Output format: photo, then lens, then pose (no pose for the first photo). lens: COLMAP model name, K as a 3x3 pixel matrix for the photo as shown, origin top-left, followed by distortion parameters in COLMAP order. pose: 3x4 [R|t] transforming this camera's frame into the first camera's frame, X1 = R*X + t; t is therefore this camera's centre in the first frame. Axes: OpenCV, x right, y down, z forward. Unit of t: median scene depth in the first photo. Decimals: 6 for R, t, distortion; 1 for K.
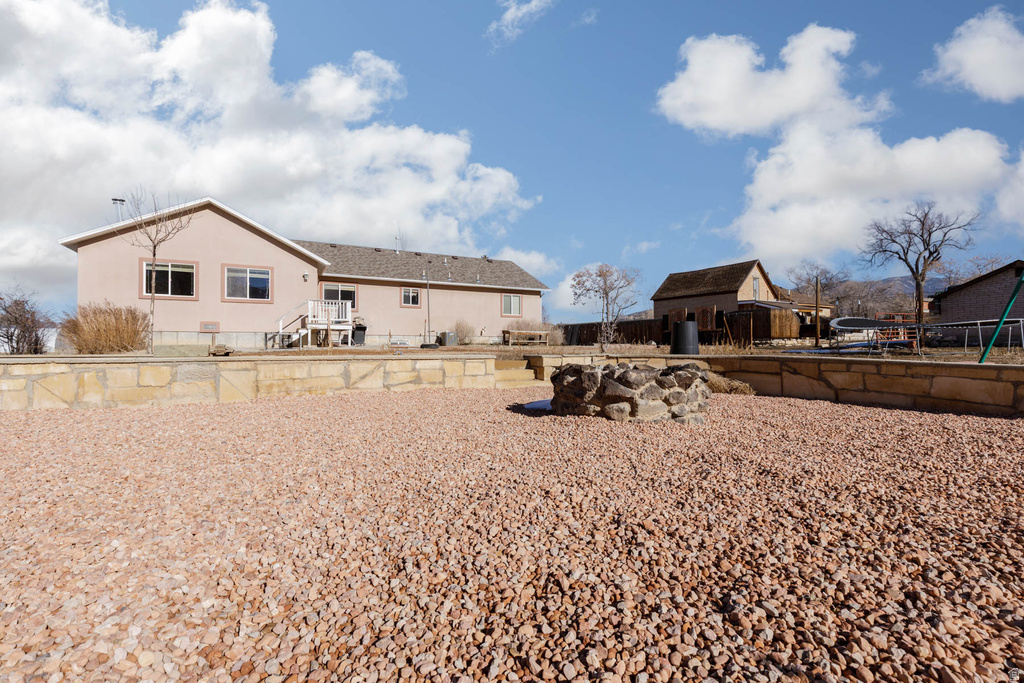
lens RADIAL K [[460.1, 0, 512.0], [0, 460.1, 341.5], [0, 0, 1]] dist [0.006297, 0.000029]
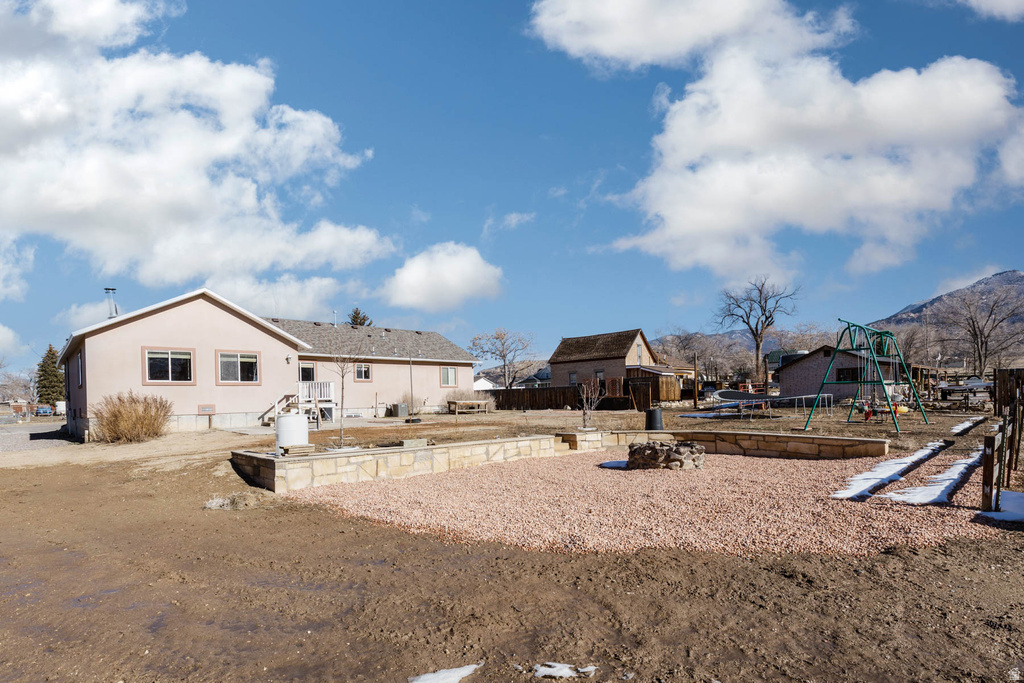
lens RADIAL K [[503.5, 0, 489.1], [0, 503.5, 397.5], [0, 0, 1]] dist [0.015043, -0.000014]
pose [[0.972134, -0.020528, 0.233524, -0.209972], [0.020147, 0.999789, 0.004017, -0.036128], [-0.233557, 0.000800, 0.972343, -0.205401]]
